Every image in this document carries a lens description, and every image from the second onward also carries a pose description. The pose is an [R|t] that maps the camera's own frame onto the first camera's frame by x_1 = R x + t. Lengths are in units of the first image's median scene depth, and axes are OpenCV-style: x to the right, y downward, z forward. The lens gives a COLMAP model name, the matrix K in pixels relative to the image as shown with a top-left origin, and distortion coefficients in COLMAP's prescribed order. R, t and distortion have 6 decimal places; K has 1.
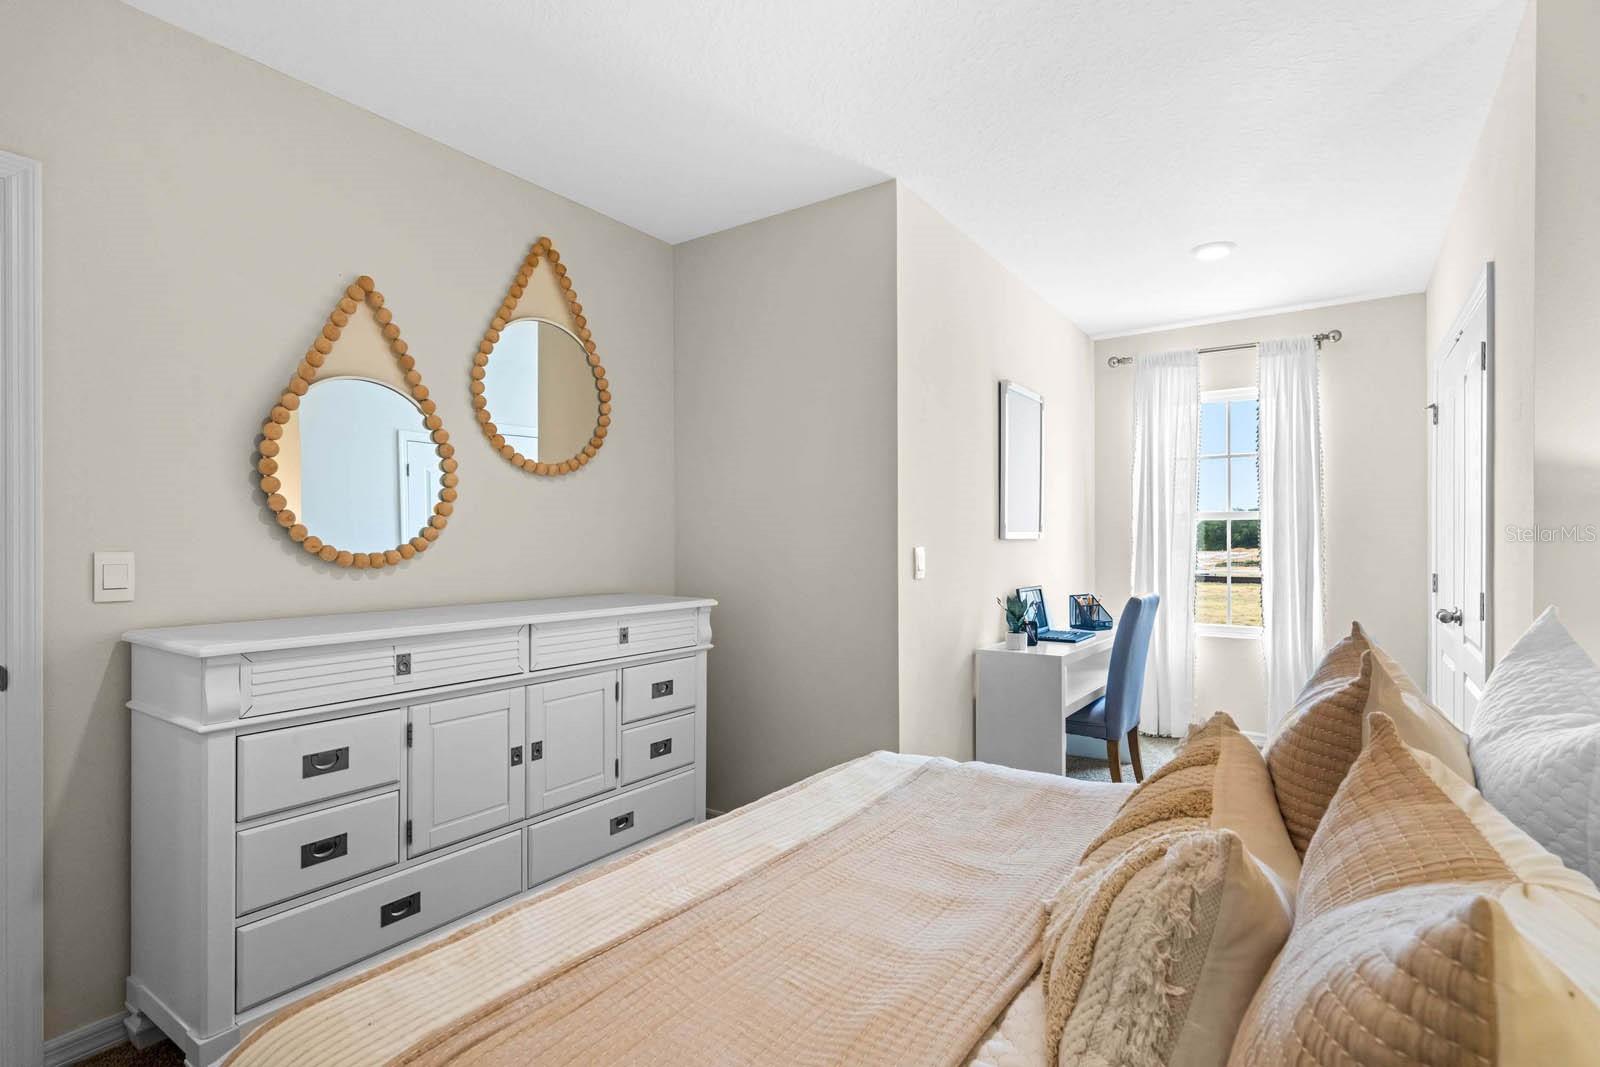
lens RADIAL K [[766.2, 0, 800.0], [0, 766.2, 533.5], [0, 0, 1]] dist [0.000989, 0.000429]
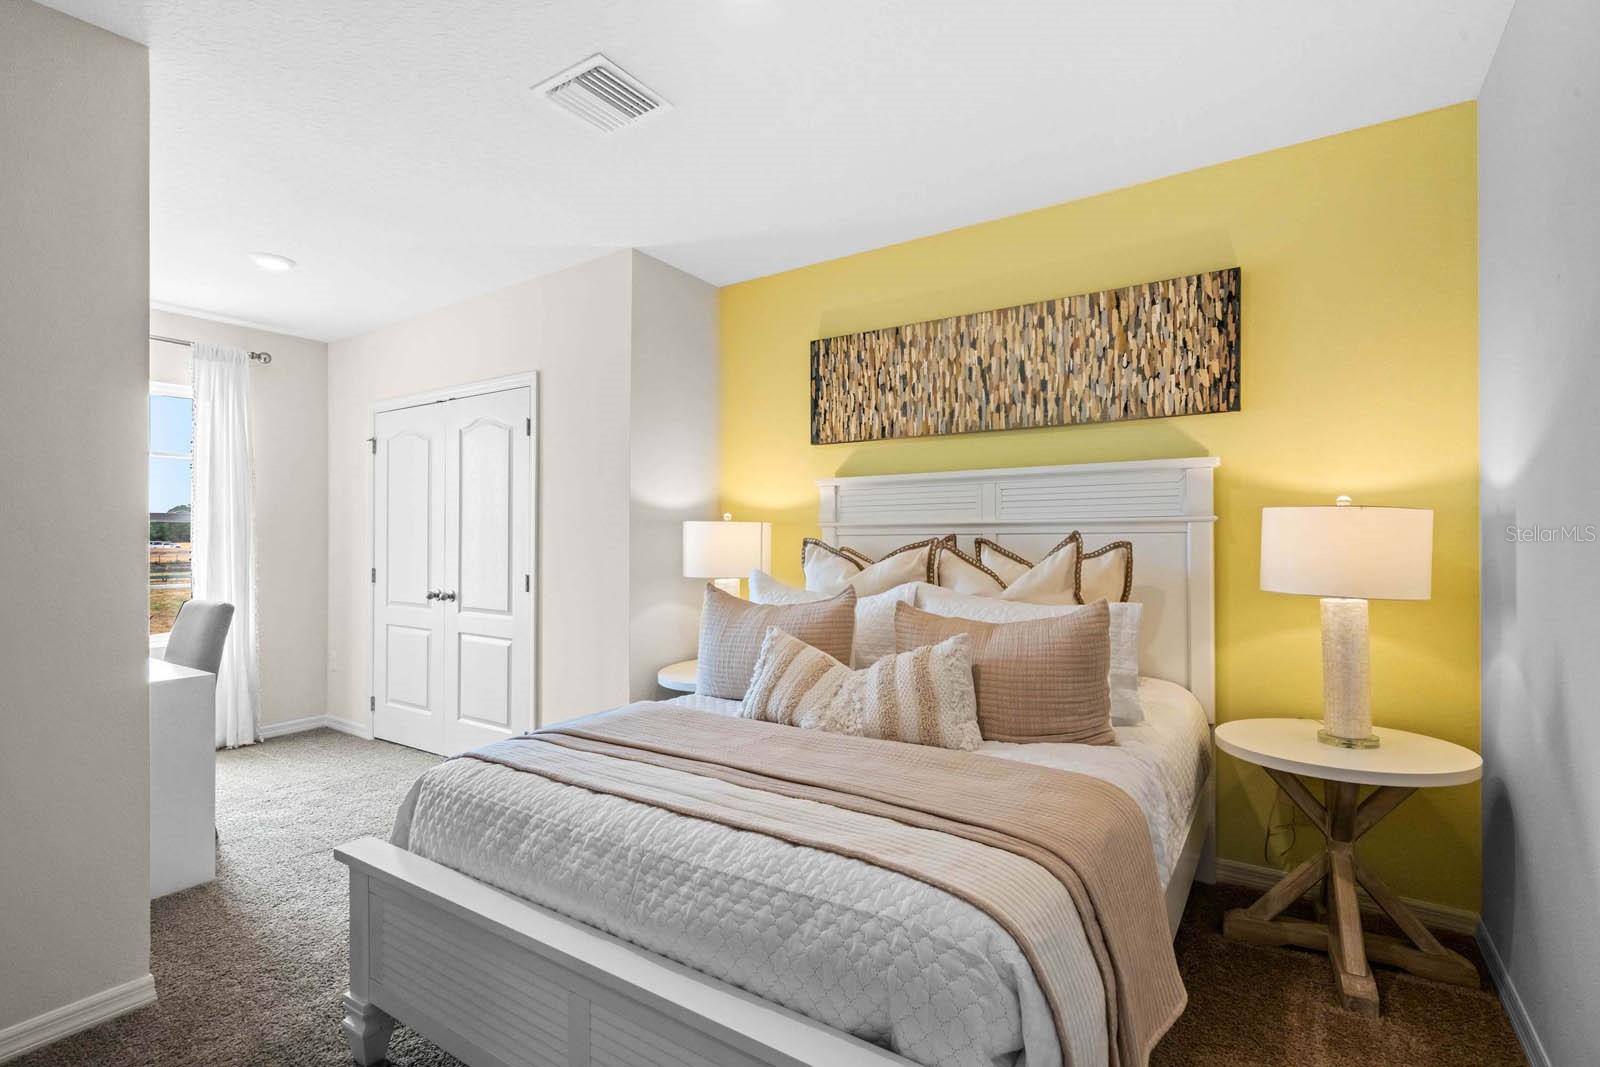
lens RADIAL K [[766.2, 0, 800.0], [0, 766.2, 533.5], [0, 0, 1]] dist [0.000989, 0.000429]
pose [[-0.039614, 0.011039, 0.999154, -0.271420], [0.000861, 0.999939, -0.011014, 0.004320], [-0.999215, 0.000424, -0.039621, 0.178769]]
